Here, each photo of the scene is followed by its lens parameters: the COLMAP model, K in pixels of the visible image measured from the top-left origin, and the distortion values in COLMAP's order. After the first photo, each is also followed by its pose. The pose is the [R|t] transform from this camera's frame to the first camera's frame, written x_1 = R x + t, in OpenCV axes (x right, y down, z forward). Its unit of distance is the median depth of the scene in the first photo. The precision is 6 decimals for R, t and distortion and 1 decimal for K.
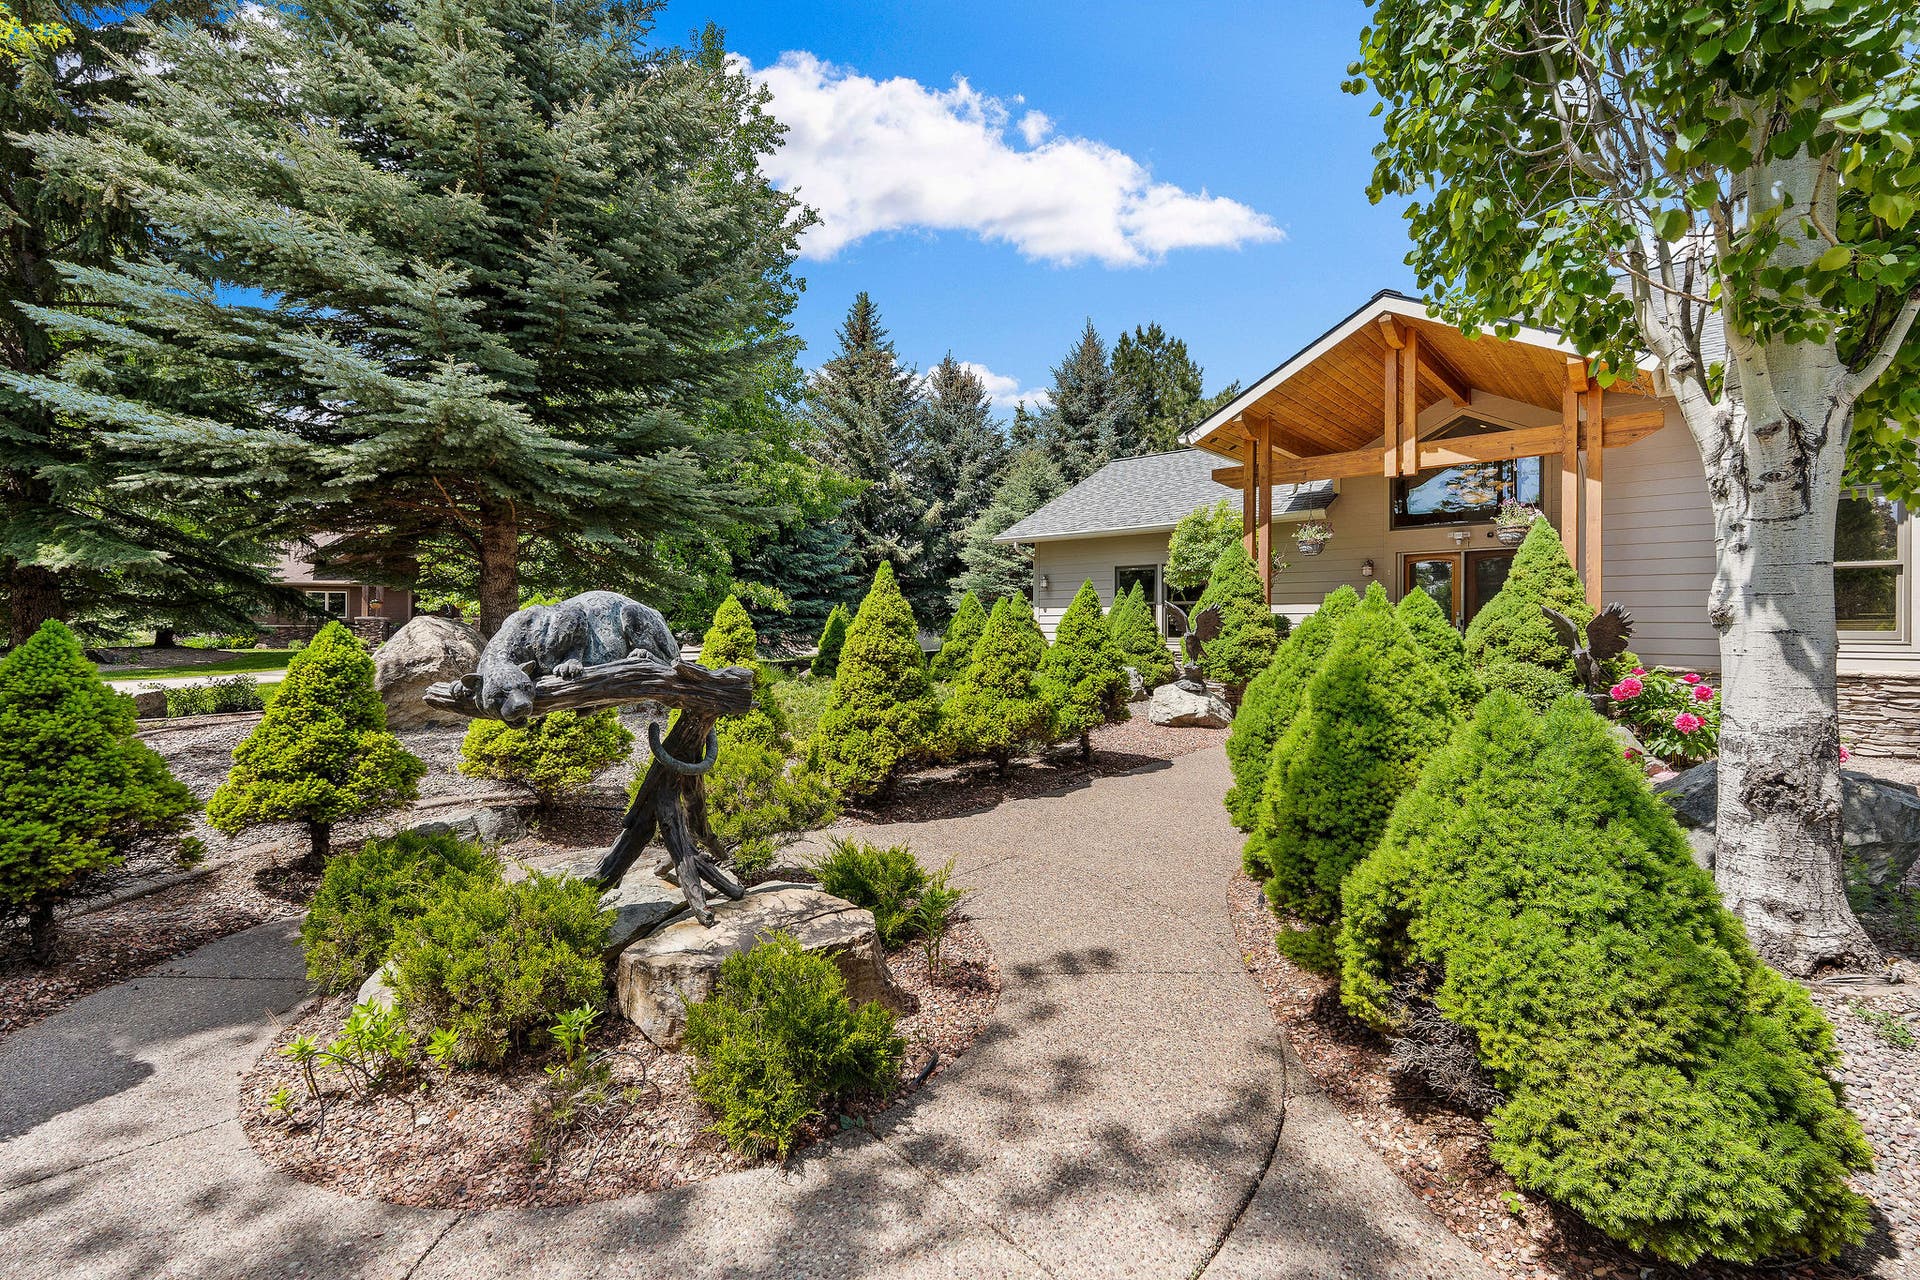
lens RADIAL K [[867.8, 0, 961.0], [0, 867.8, 636.0], [0, 0, 1]] dist [-0.007738, 0.000509]
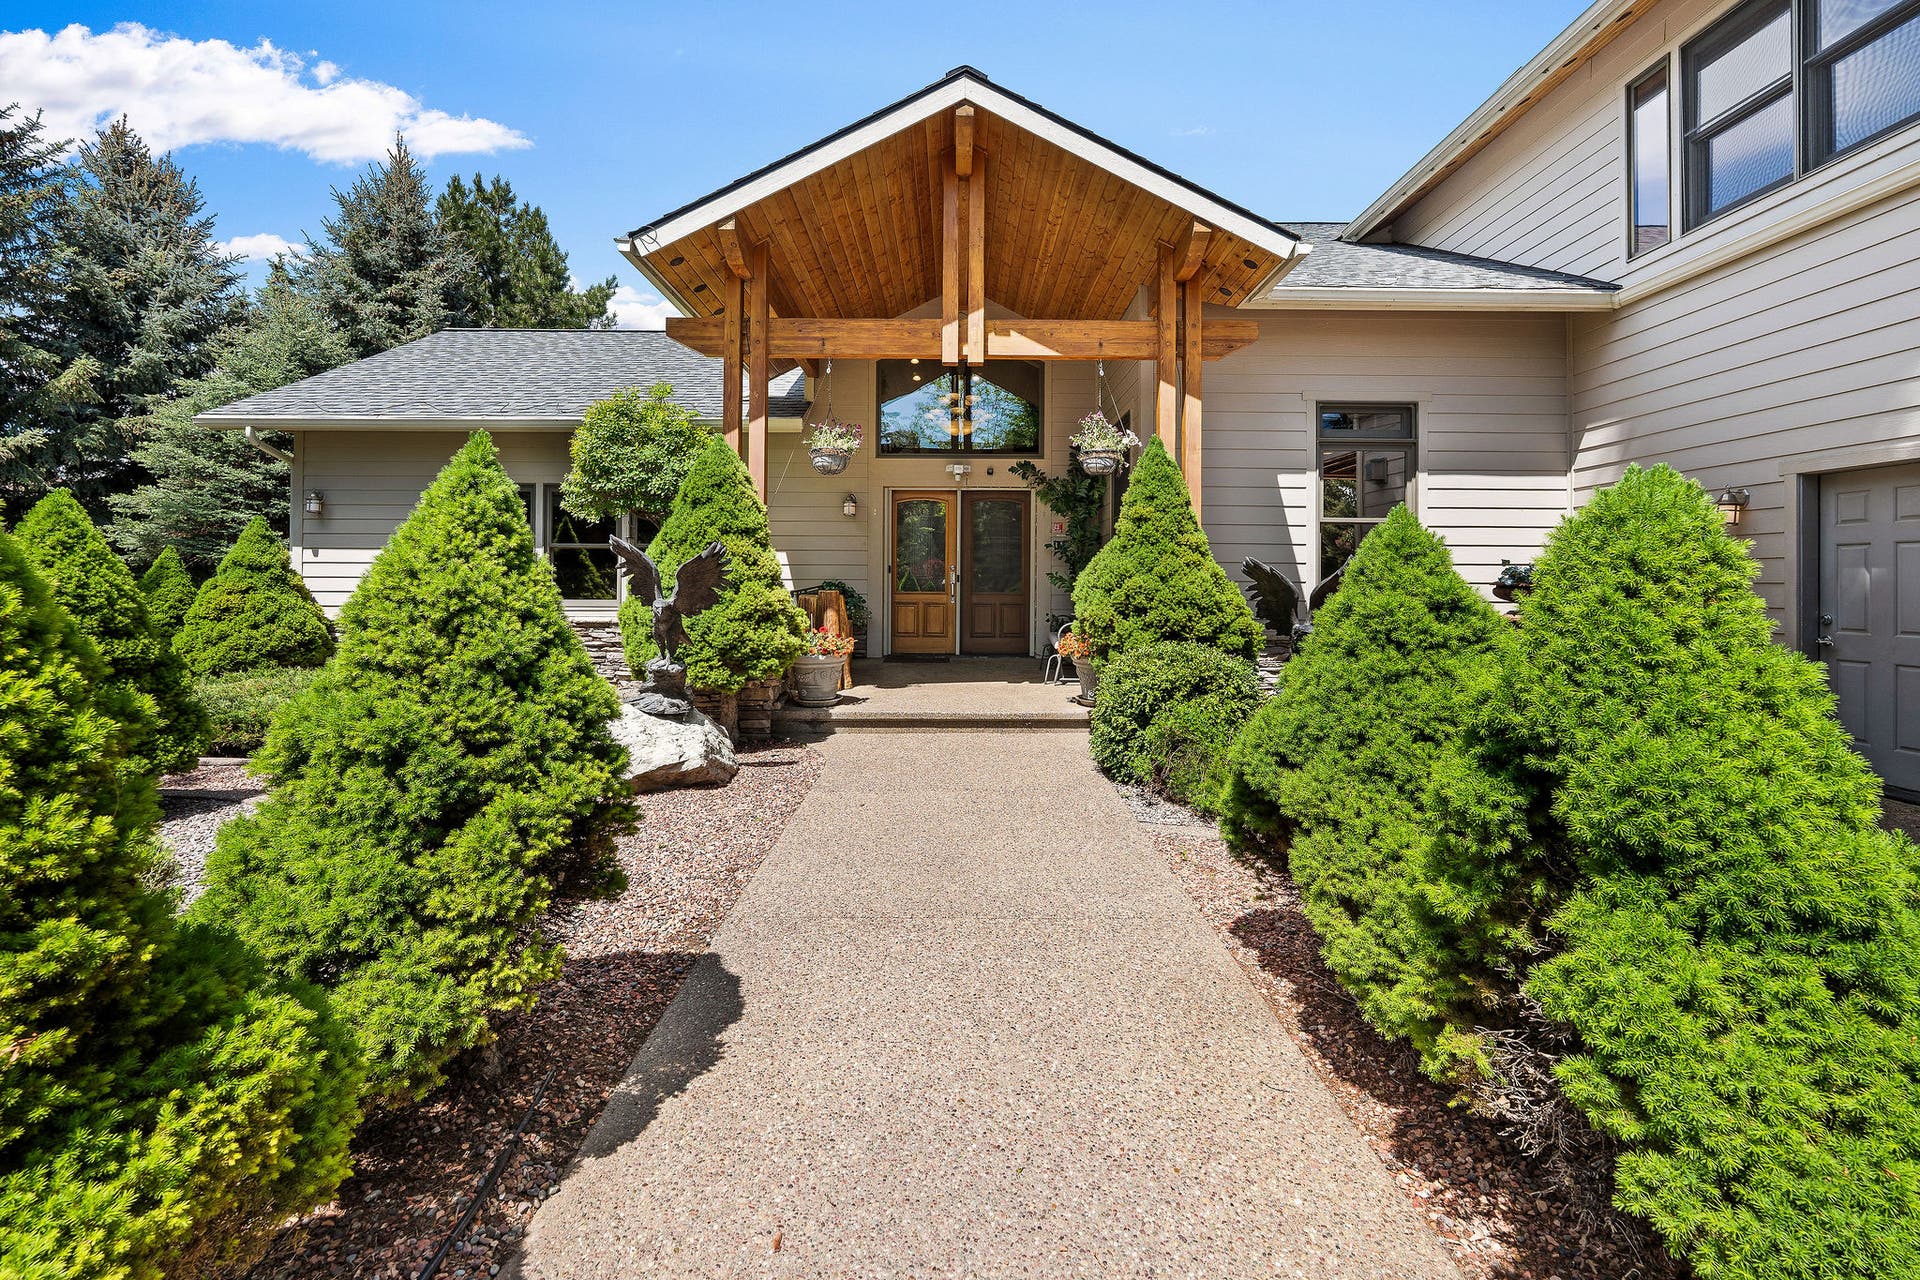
lens RADIAL K [[867.8, 0, 965.8], [0, 867.8, 575.5], [0, 0, 1]] dist [-0.007738, 0.000509]
pose [[0.740292, 0.006449, 0.672254, 0.022709], [0.003239, 0.999908, -0.013159, -0.004368], [-0.672278, 0.011919, 0.740203, 0.208809]]
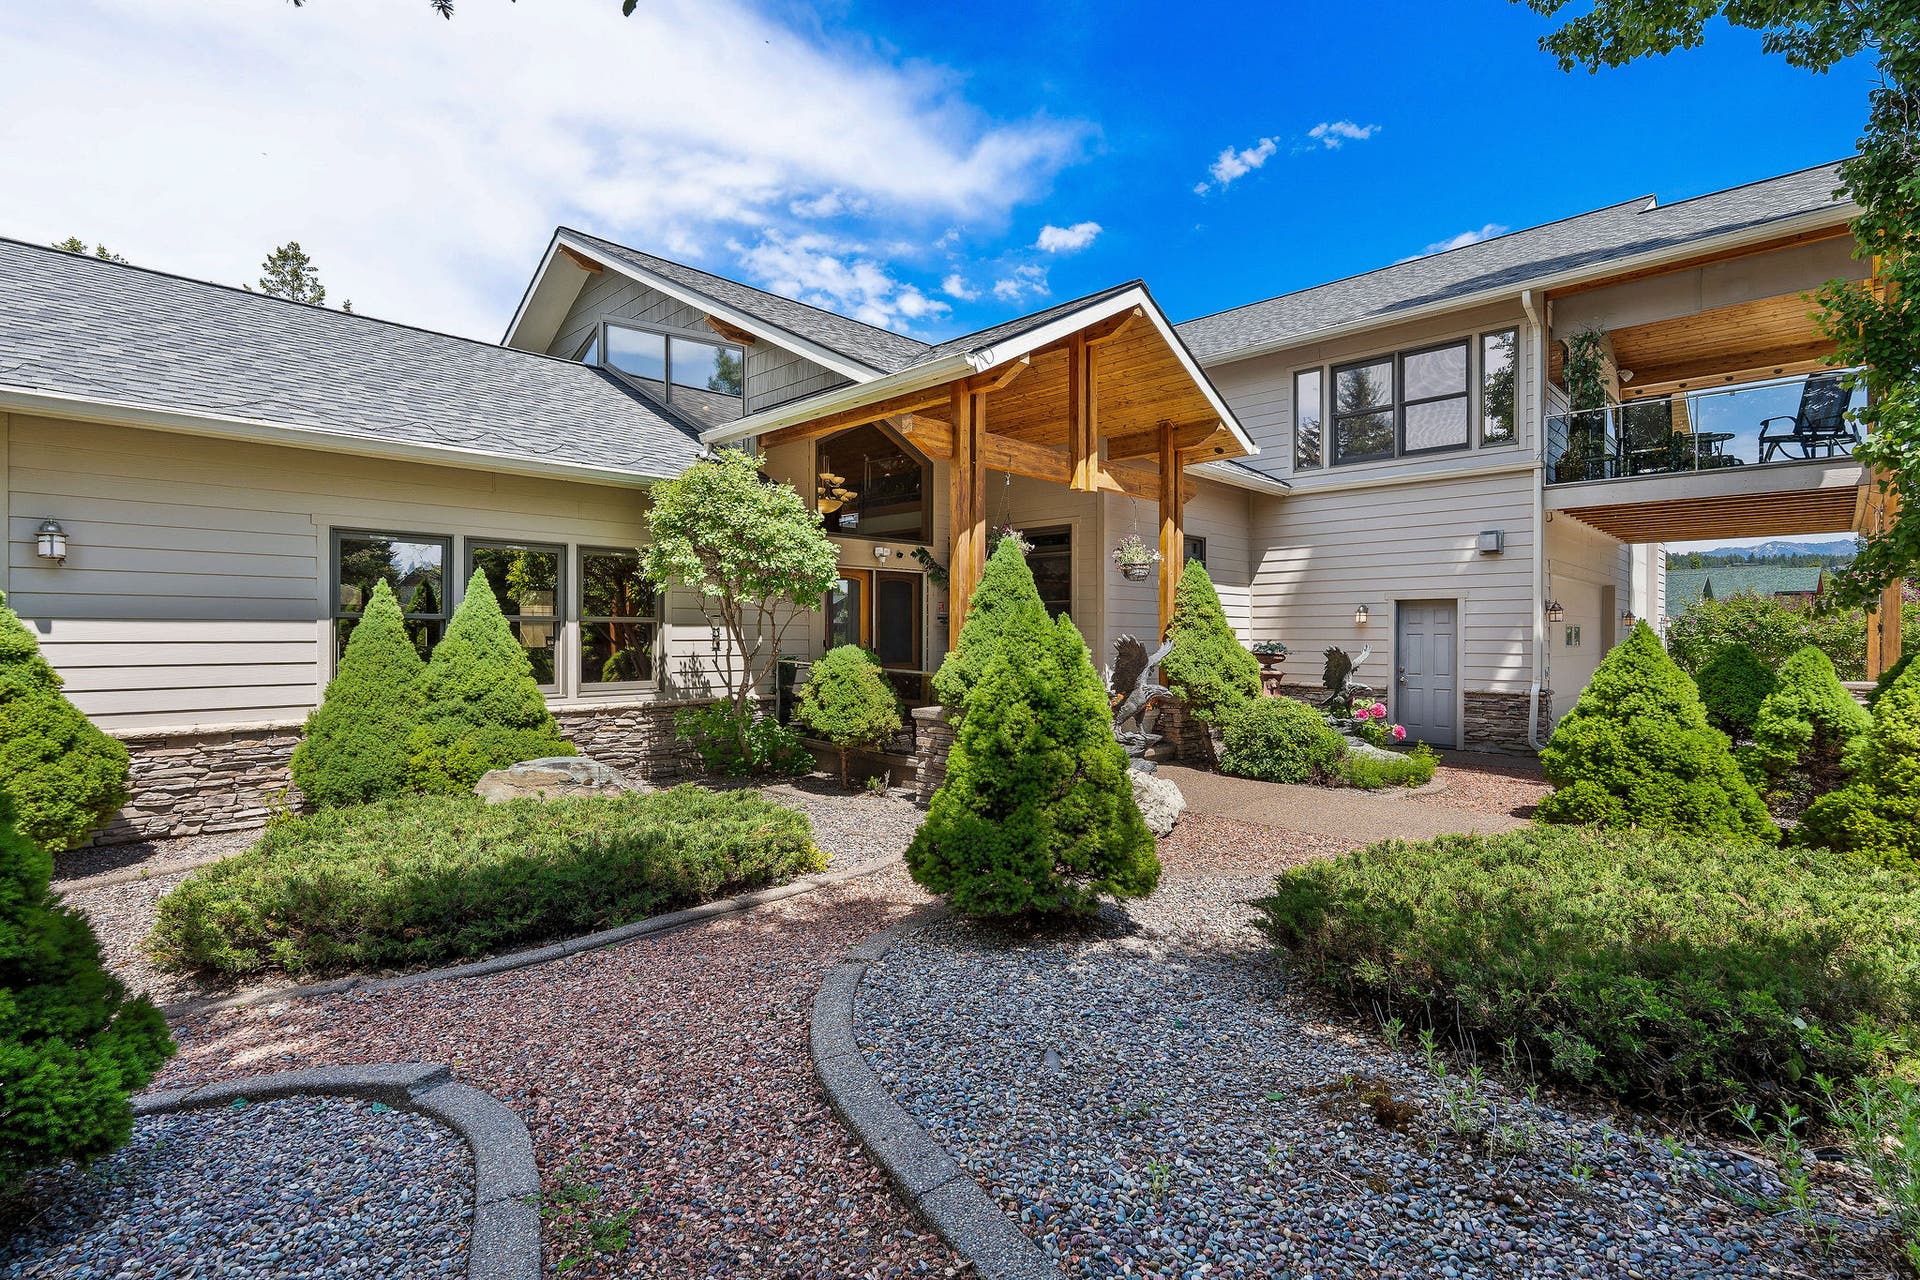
lens RADIAL K [[867.8, 0, 955.1], [0, 867.8, 639.4], [0, 0, 1]] dist [-0.007738, 0.000509]
pose [[0.069110, -0.007379, 0.997582, -0.159751], [0.004945, 0.999963, 0.007055, -0.017042], [-0.997597, 0.004445, 0.069144, 0.448518]]
